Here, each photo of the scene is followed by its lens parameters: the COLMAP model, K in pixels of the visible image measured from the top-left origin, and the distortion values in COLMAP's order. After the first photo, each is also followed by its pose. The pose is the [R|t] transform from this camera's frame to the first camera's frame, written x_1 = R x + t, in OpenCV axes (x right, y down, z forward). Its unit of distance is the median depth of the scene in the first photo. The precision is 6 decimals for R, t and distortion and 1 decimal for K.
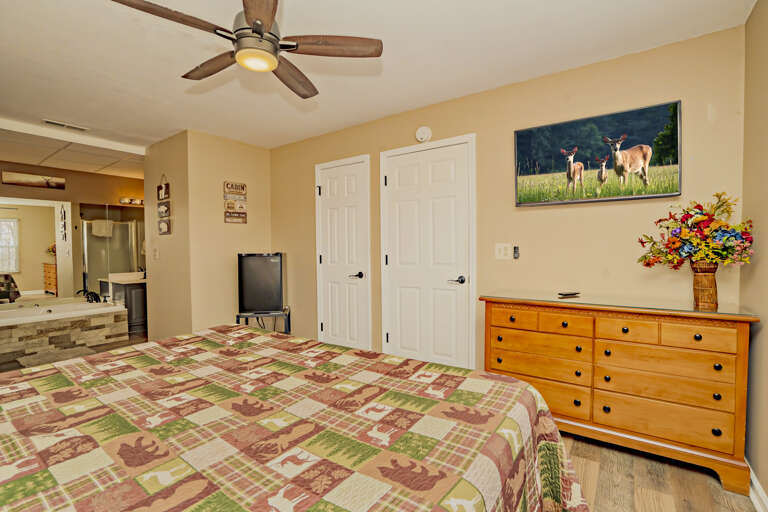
lens RADIAL K [[357.1, 0, 379.4], [0, 357.1, 256.4], [0, 0, 1]] dist [-0.000718, -0.000039]
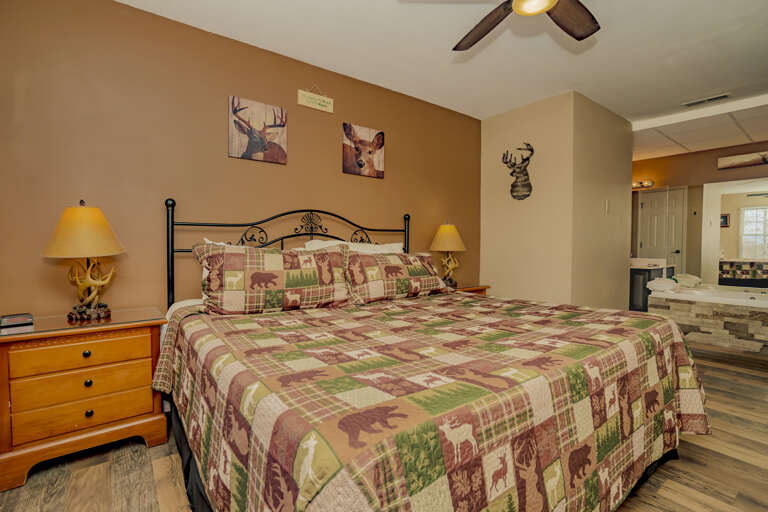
lens RADIAL K [[357.1, 0, 379.4], [0, 357.1, 256.4], [0, 0, 1]] dist [-0.000718, -0.000039]
pose [[-0.299406, 0.038870, -0.953334, 0.290392], [-0.027642, 0.998397, 0.049389, 0.029740], [0.953725, 0.041140, -0.297851, 0.411119]]
